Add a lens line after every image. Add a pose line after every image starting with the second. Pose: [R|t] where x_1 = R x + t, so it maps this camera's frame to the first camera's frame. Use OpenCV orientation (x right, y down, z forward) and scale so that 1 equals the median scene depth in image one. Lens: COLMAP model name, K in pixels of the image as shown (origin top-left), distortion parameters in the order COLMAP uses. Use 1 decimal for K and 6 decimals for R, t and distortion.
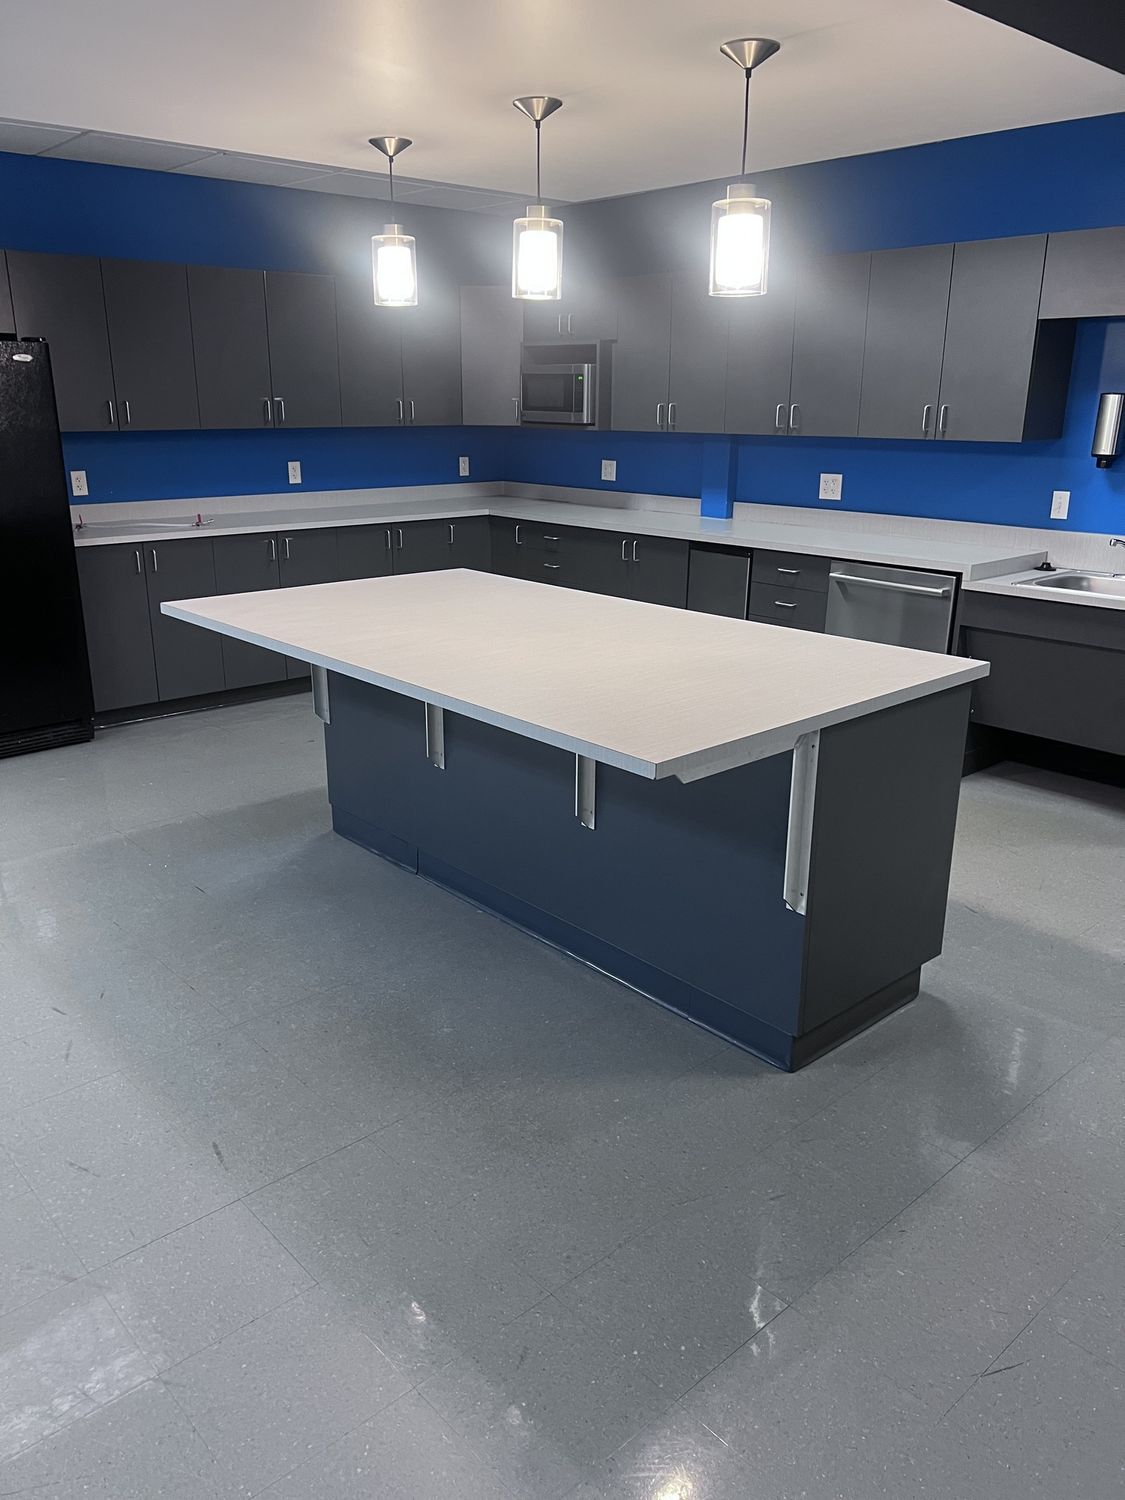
lens RADIAL K [[1114.6, 0, 562.2], [0, 1114.6, 787.2], [0, 0, 1]] dist [-0.033094, -0.000328]
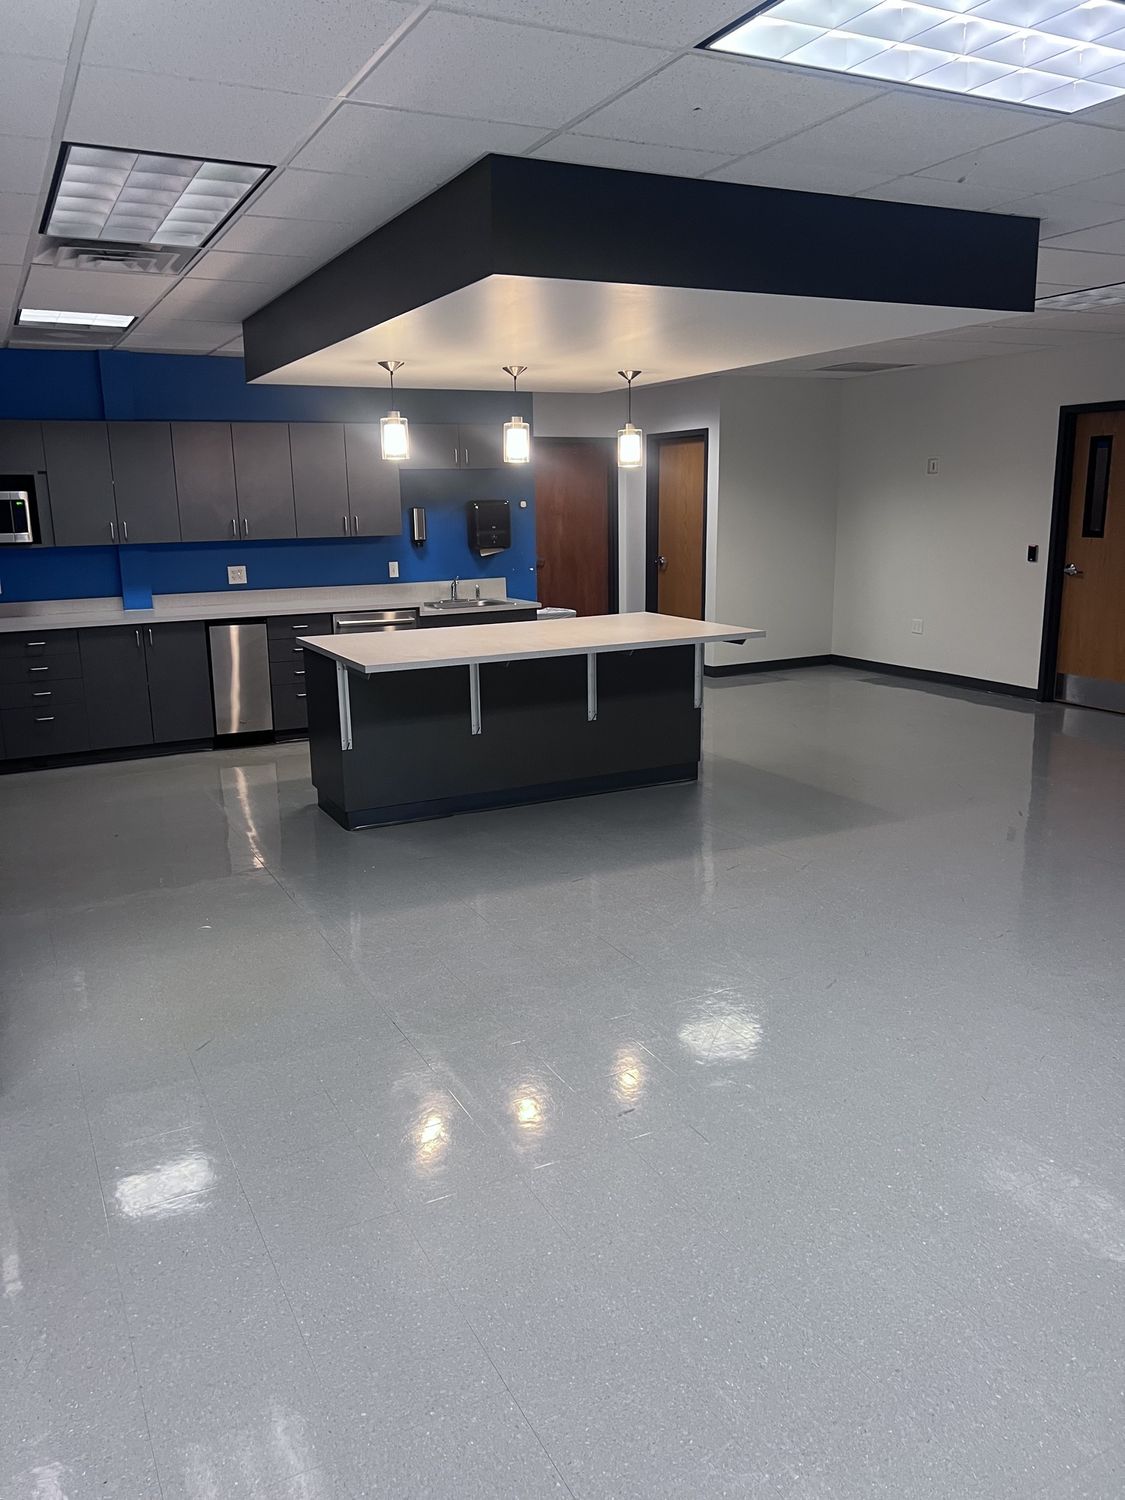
lens RADIAL K [[1122.0, 0, 562.5], [0, 1122.0, 750.0], [0, 0, 1]] dist [0.033952, -0.006949]
pose [[0.236538, -0.210631, 0.948517, -1.377177], [0.335481, 0.933887, 0.123722, -0.129110], [-0.911867, 0.288945, 0.291562, 0.342123]]
